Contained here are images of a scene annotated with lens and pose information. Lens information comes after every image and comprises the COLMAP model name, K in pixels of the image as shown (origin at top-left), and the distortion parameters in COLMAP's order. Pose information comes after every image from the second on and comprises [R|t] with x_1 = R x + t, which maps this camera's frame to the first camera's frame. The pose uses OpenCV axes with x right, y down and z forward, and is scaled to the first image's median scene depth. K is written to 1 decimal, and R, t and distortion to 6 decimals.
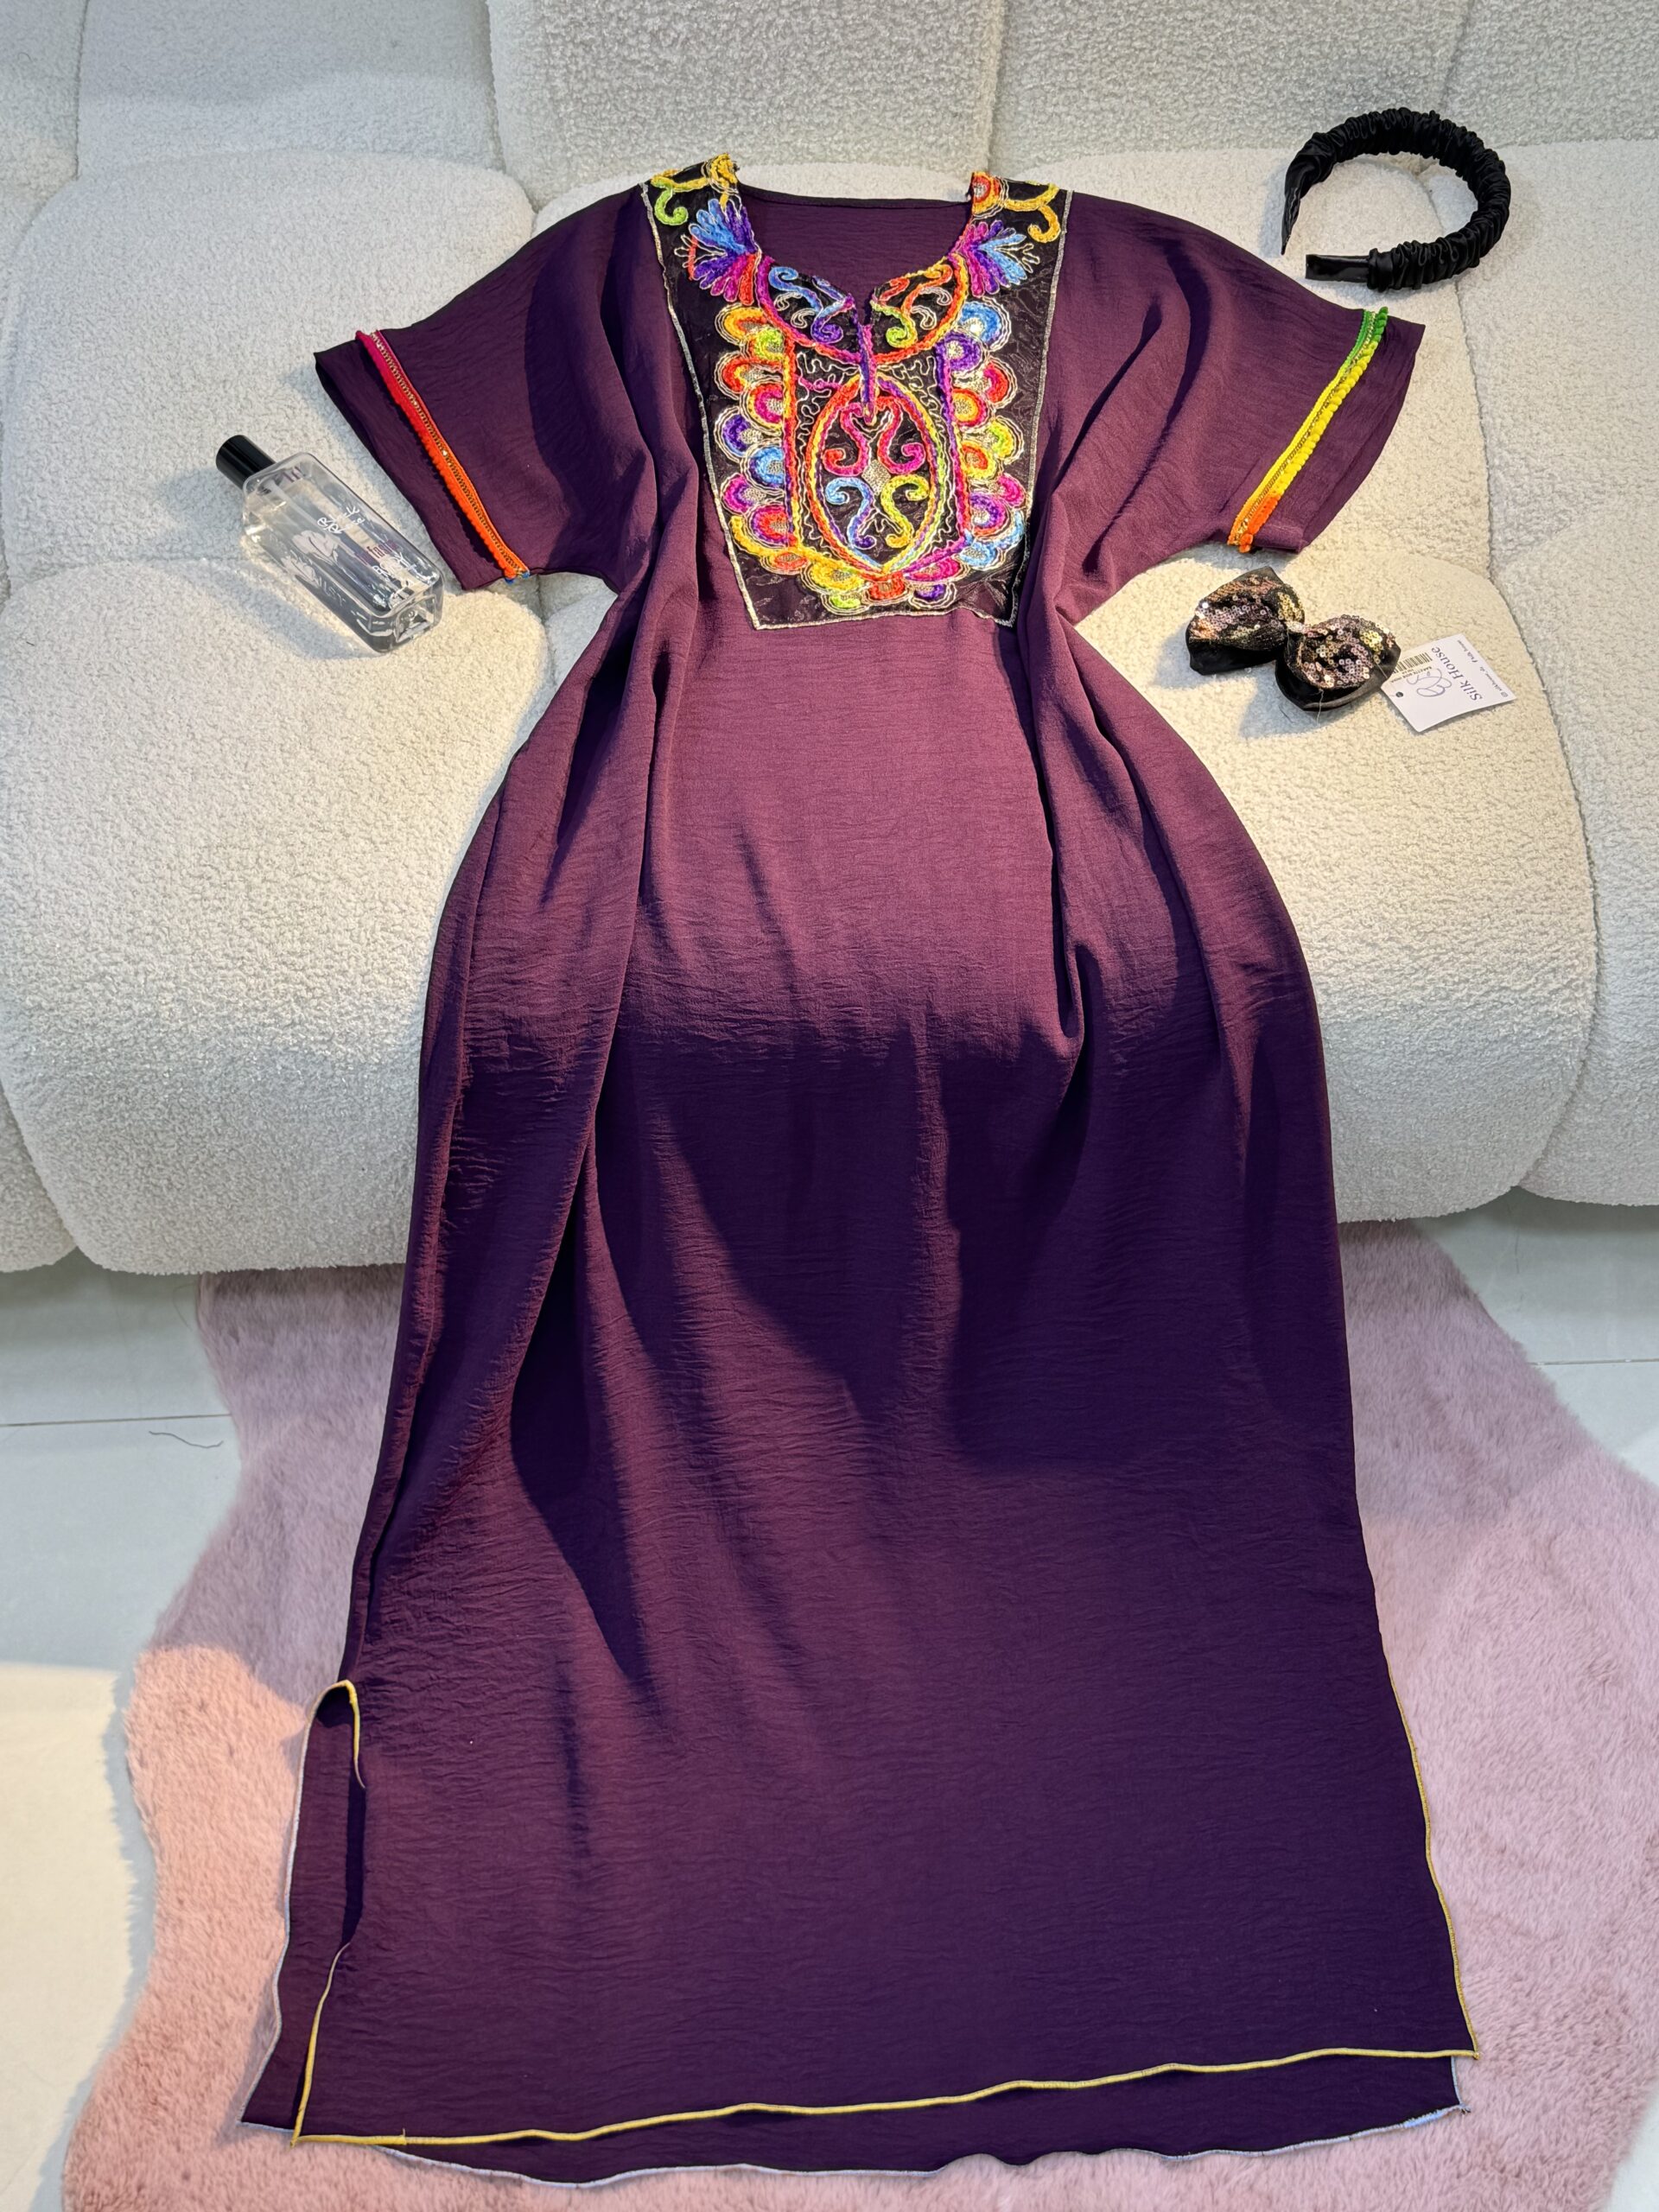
lens RADIAL K [[2571.6, 0, 836.0], [0, 2571.6, 1114.8], [0, 0, 1]] dist [0.292232, -0.690105]
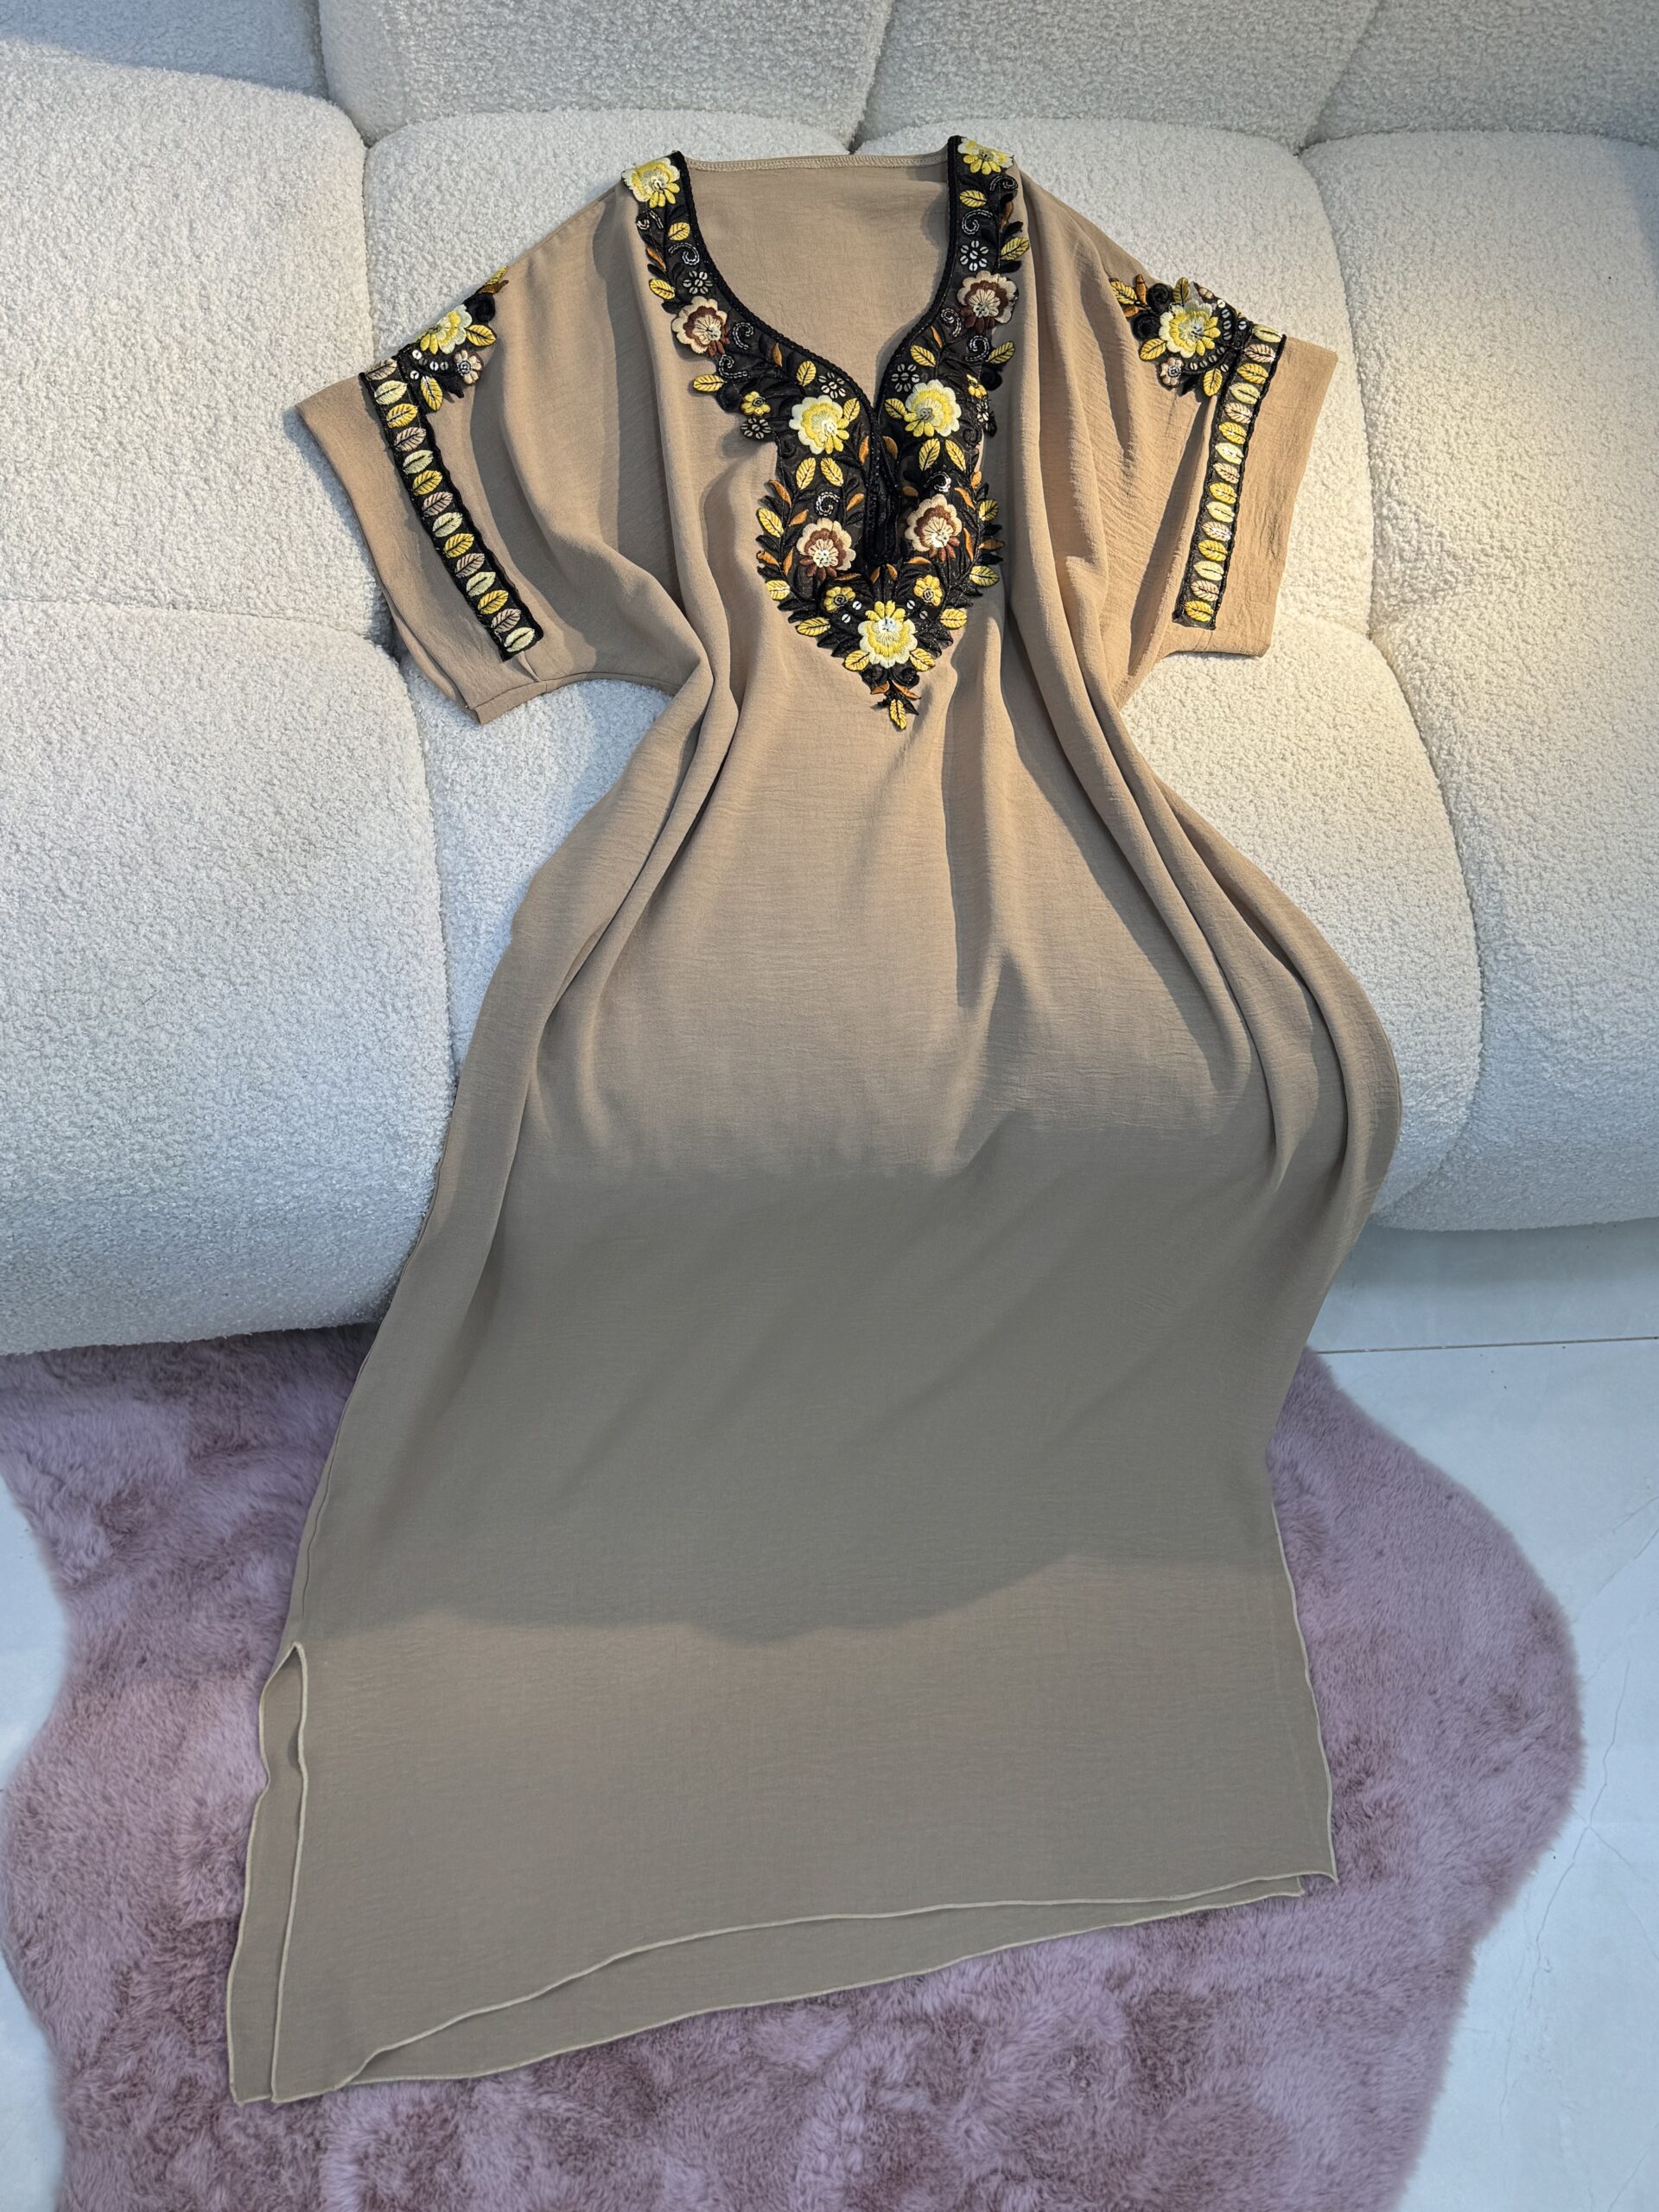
lens RADIAL K [[2039.8, 0, 819.6], [0, 2039.8, 1105.9], [0, 0, 1]] dist [0.116880, -0.189552]
pose [[0.990088, -0.007199, 0.140265, -0.066516], [-0.025600, 0.972705, 0.230628, -0.203191], [-0.138097, -0.231933, 0.962879, 0.236871]]
